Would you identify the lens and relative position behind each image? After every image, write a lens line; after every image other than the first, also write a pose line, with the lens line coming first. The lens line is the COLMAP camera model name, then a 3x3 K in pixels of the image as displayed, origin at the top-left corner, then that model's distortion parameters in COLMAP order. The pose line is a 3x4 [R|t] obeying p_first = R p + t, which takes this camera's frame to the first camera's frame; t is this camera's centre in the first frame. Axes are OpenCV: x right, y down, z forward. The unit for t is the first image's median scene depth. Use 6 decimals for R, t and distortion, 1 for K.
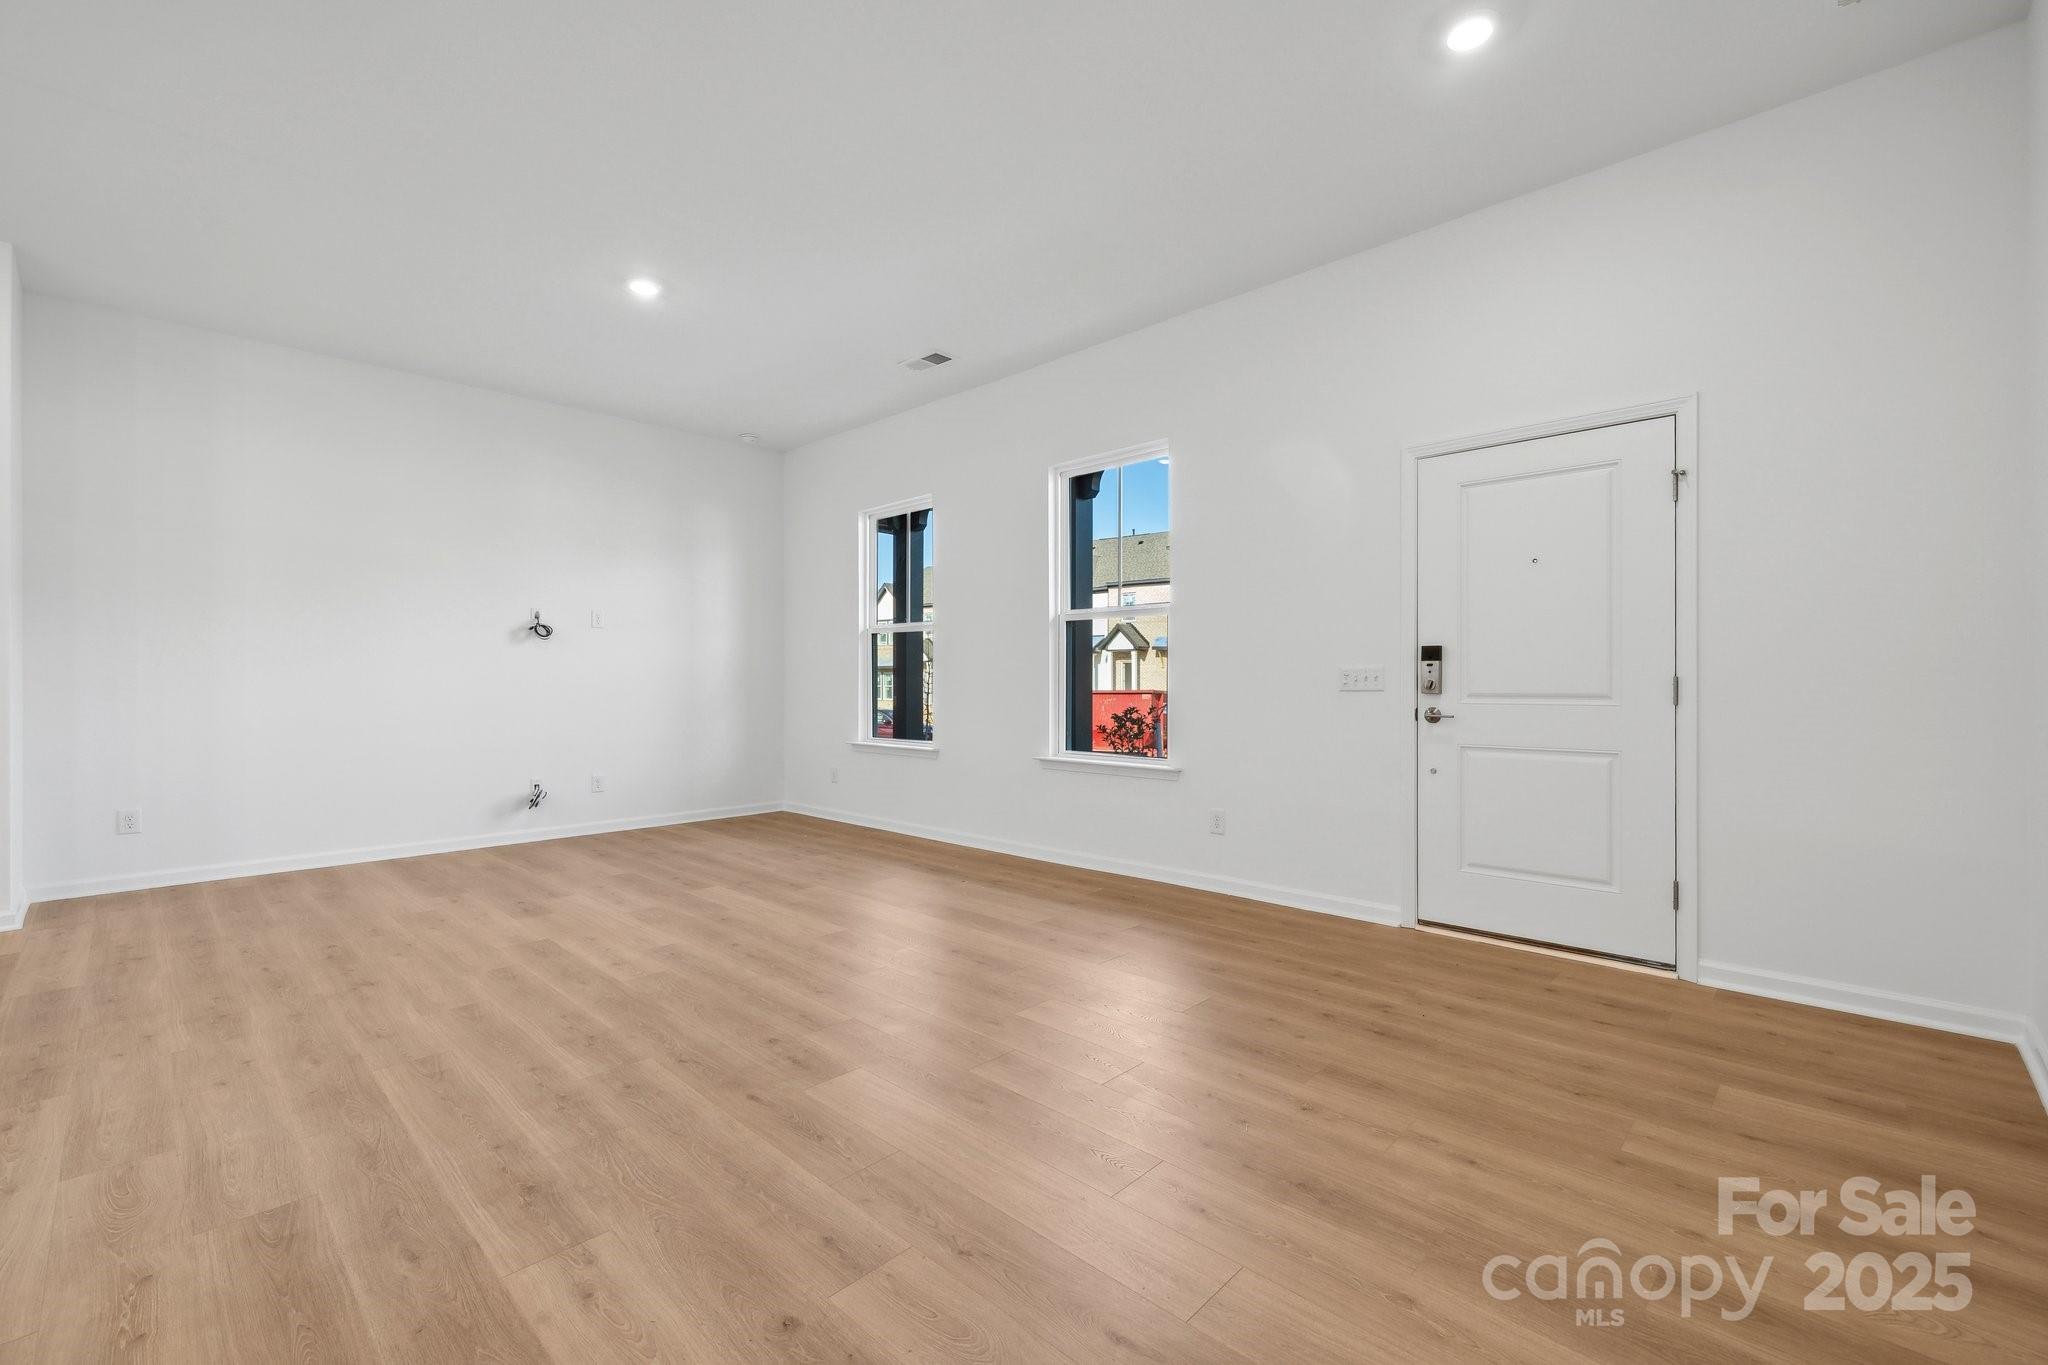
lens RADIAL K [[862.8, 0, 1032.6], [0, 862.8, 680.7], [0, 0, 1]] dist [-0.001333, -0.000207]
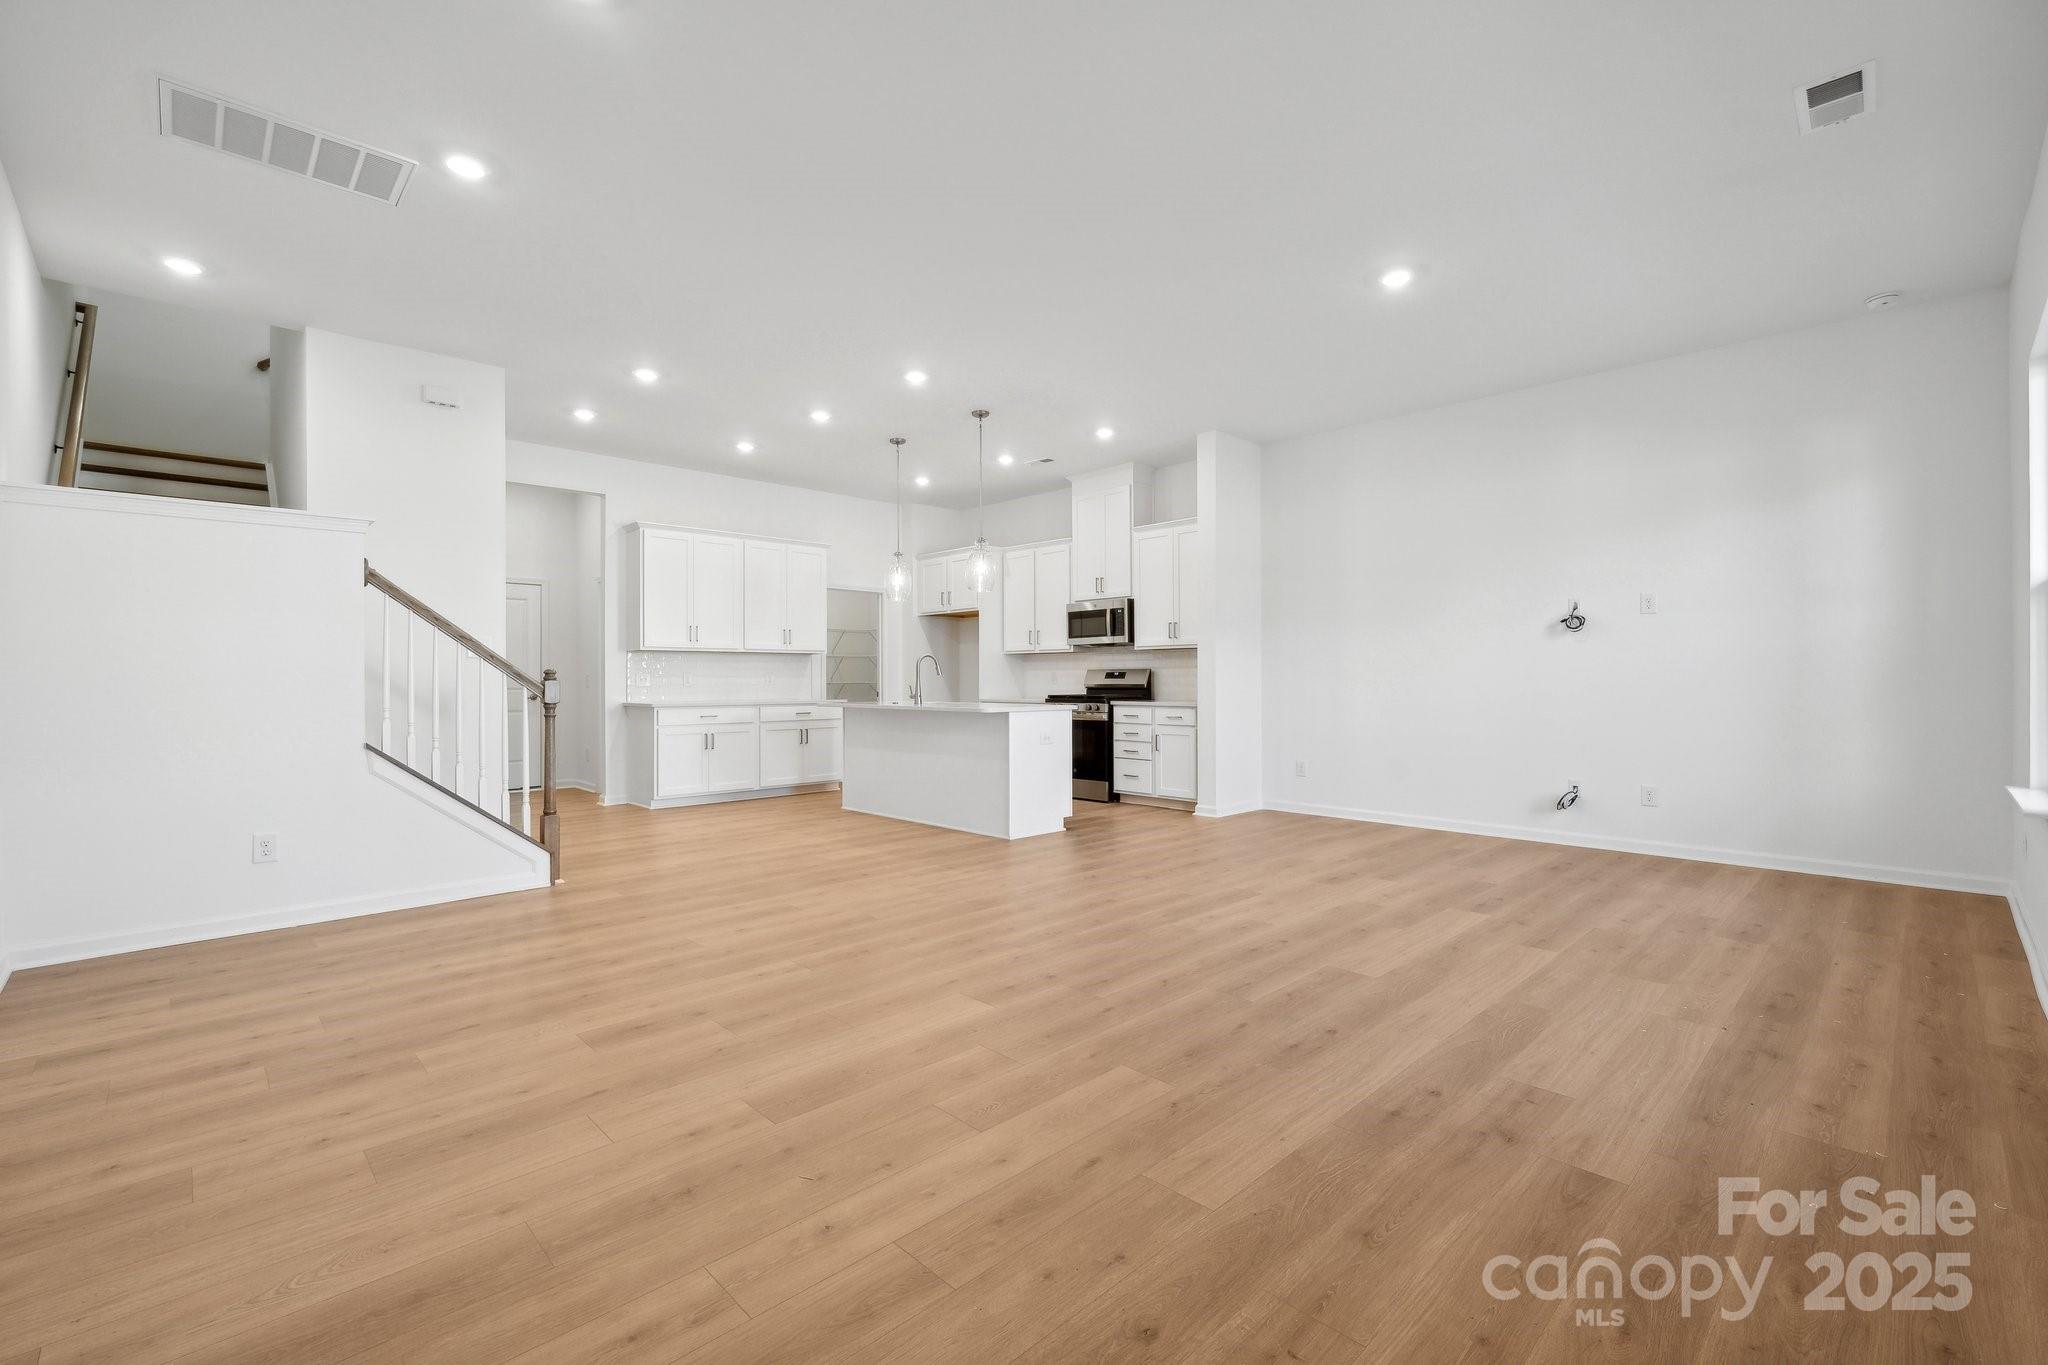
lens RADIAL K [[875.3, 0, 1034.1], [0, 875.3, 670.0], [0, 0, 1]] dist [-0.002514, -0.000229]
pose [[-0.037766, -0.008366, -0.999252, 0.732428], [0.005180, 0.999950, -0.008568, -0.001711], [0.999273, -0.005499, -0.037721, 0.807271]]
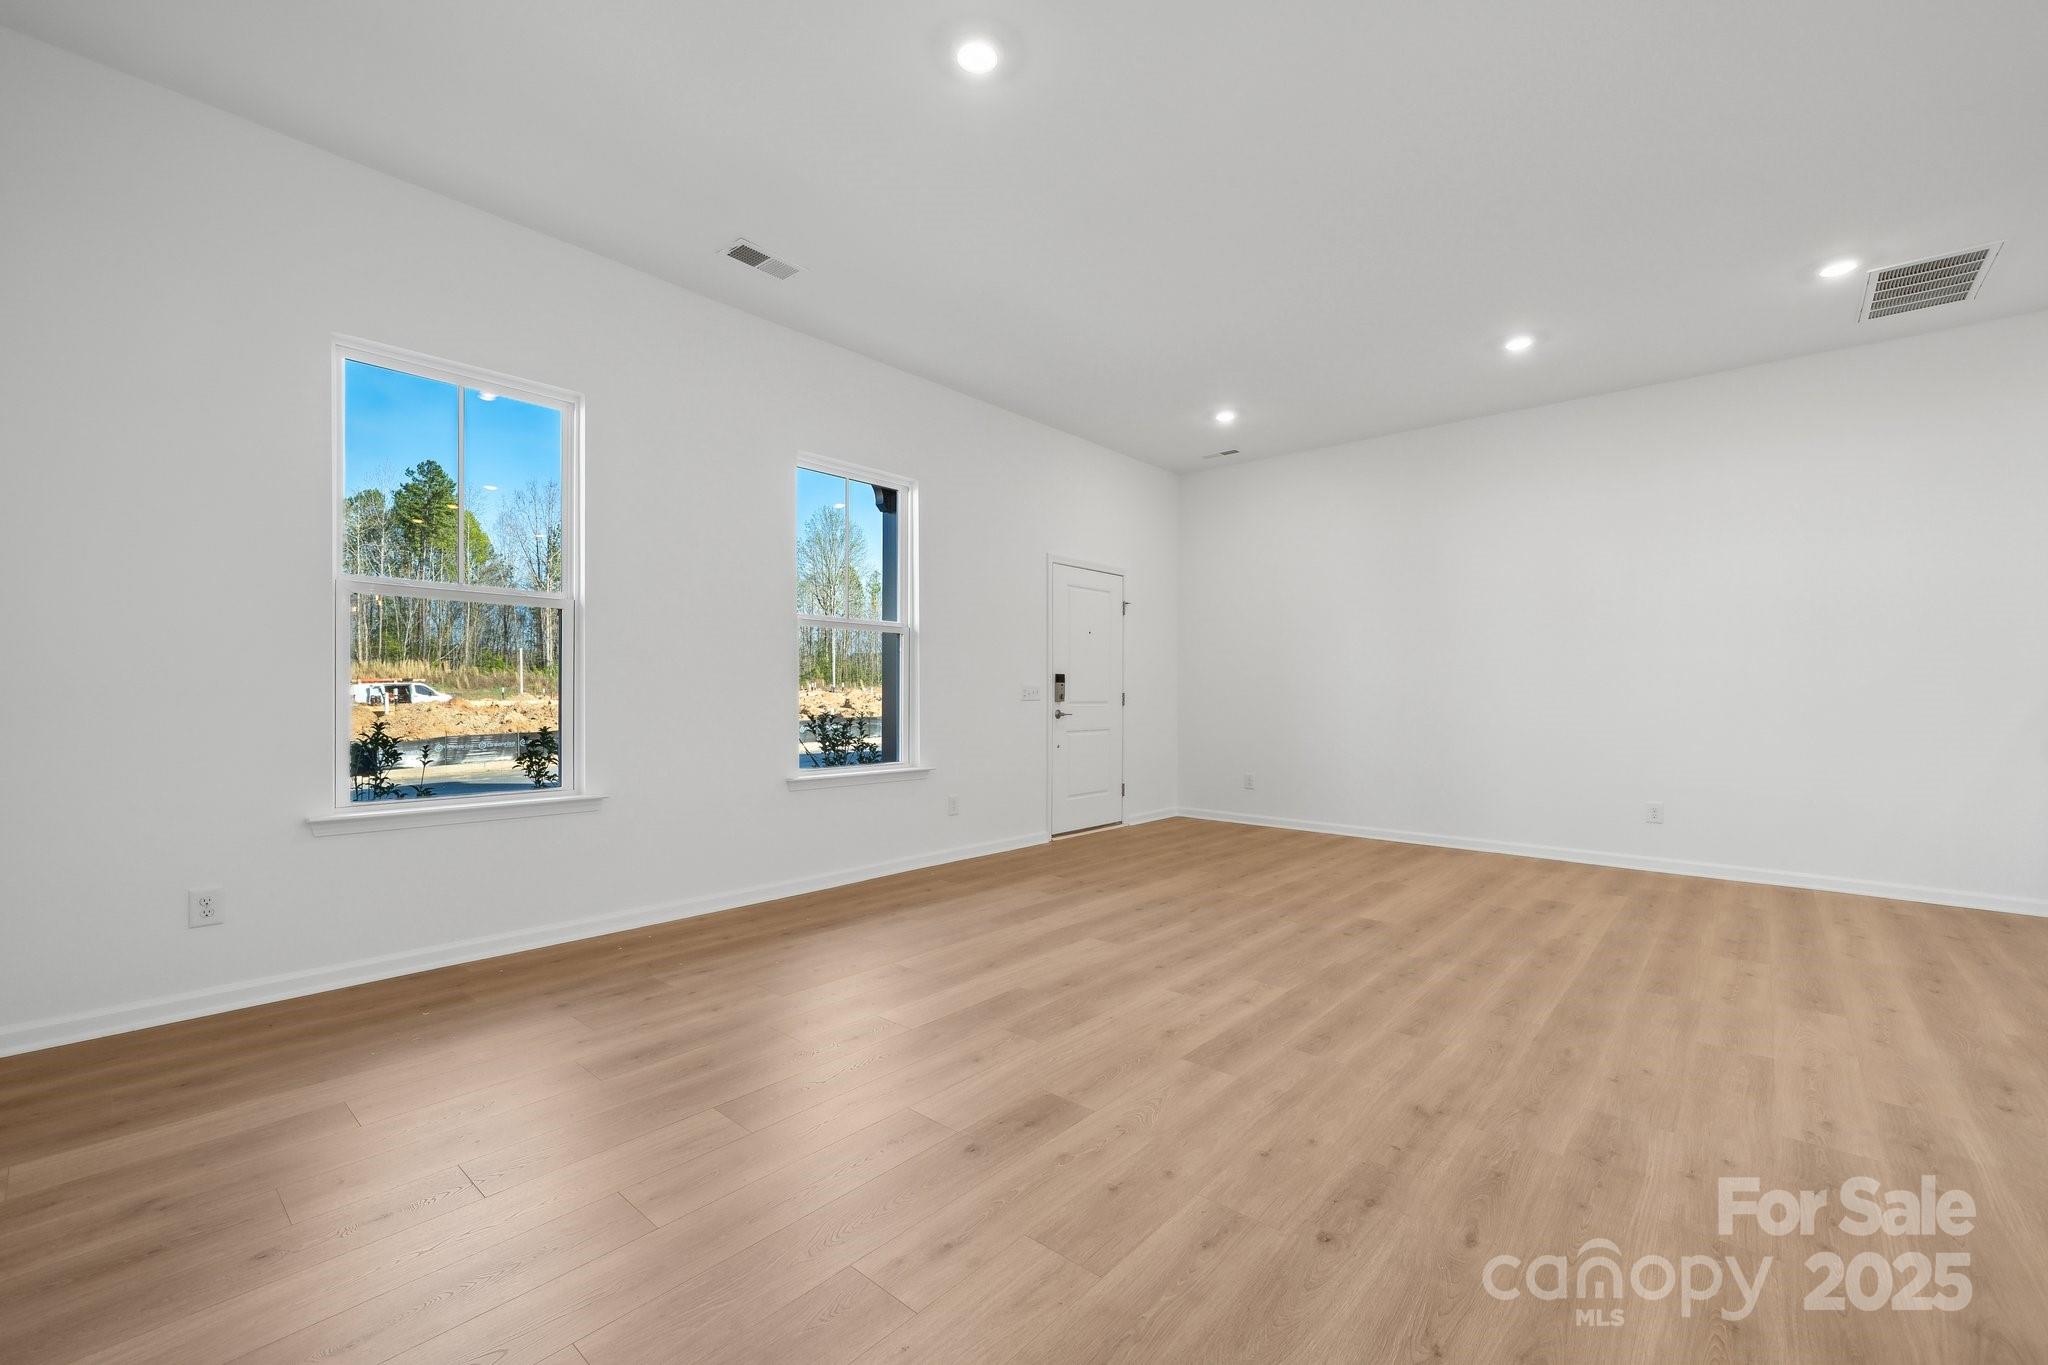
lens RADIAL K [[843.3, 0, 1027.8], [0, 843.3, 693.6], [0, 0, 1]] dist [-0.001035, 0.000027]
pose [[-0.042965, 0.002174, 0.999074, -1.375802], [-0.006752, 0.999974, -0.002466, 0.004435], [-0.999054, -0.006851, -0.042949, 1.277828]]
